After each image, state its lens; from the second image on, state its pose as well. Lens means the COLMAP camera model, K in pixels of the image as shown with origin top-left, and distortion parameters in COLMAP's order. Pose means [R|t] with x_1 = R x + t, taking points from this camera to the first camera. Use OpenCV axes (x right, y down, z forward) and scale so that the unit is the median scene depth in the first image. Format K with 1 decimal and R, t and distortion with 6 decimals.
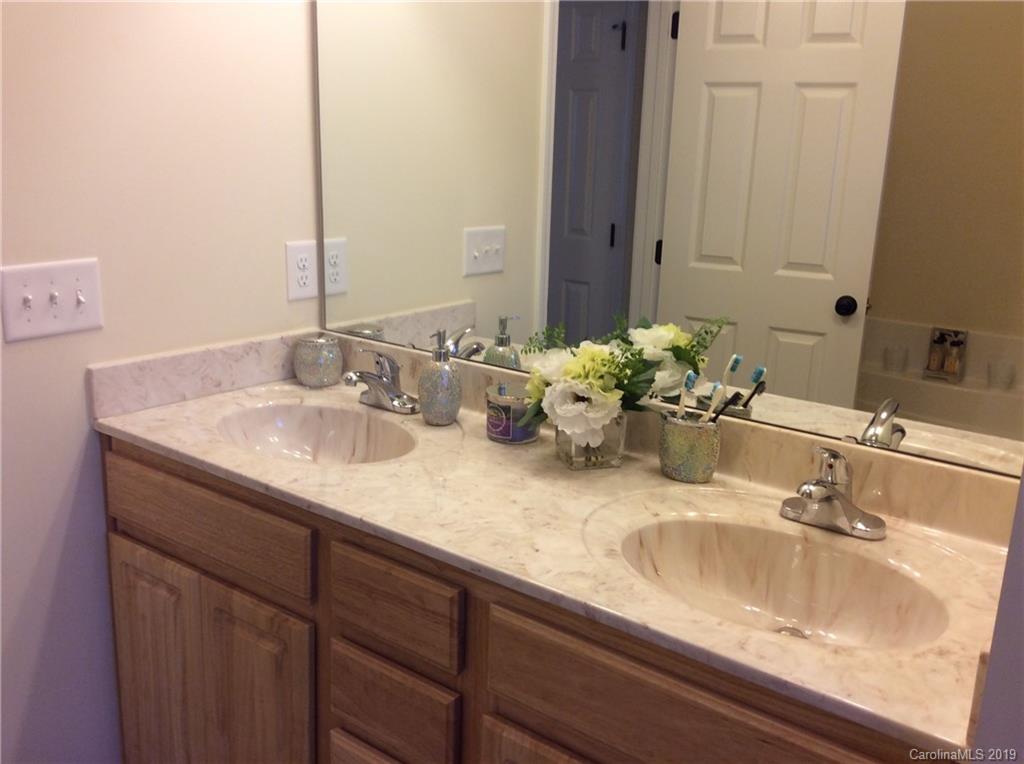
lens RADIAL K [[933.6, 0, 512.0], [0, 933.6, 382.0], [0, 0, 1]] dist [0.174111, -0.371246]
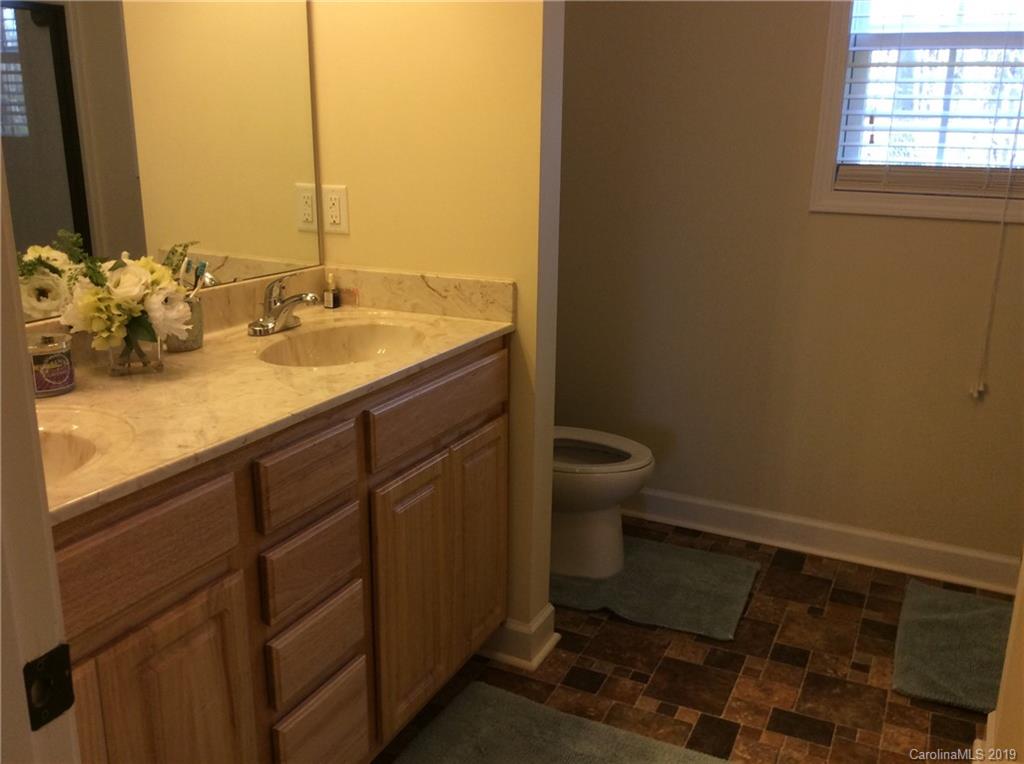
lens RADIAL K [[922.3, 0, 512.0], [0, 922.3, 382.0], [0, 0, 1]] dist [-0.009582, -0.008967]
pose [[-0.203321, -0.293501, 0.934087, -1.162734], [0.227055, 0.913874, 0.336572, -0.187025], [-0.952421, 0.280521, -0.119169, 0.836110]]
